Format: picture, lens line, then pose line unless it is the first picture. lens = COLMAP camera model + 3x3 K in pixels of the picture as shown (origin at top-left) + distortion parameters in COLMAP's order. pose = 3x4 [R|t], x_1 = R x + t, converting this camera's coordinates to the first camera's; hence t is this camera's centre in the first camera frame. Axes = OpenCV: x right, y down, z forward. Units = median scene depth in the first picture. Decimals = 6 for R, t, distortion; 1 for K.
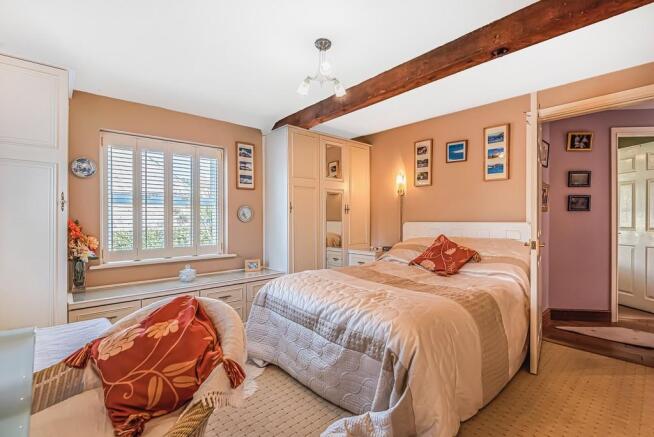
lens RADIAL K [[300.1, 0, 325.1], [0, 300.1, 219.2], [0, 0, 1]] dist [0.001242, -0.000798]
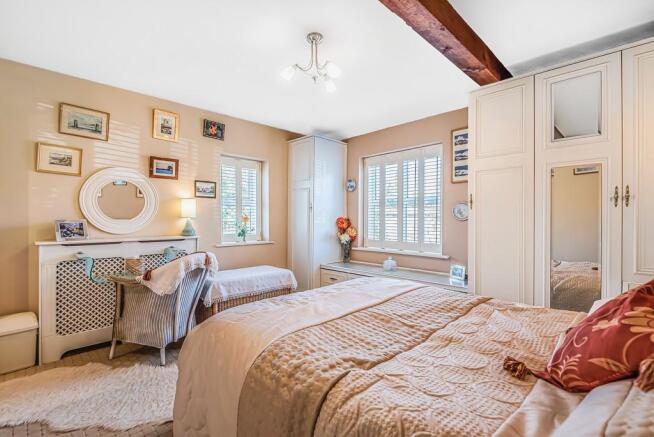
lens RADIAL K [[300.1, 0, 325.3], [0, 300.1, 218.7], [0, 0, 1]] dist [0.001242, -0.000798]
pose [[0.037722, 0.005288, -0.999274, 0.605378], [0.005869, 0.999968, 0.005513, -0.002827], [0.999271, -0.006072, 0.037690, 0.608179]]
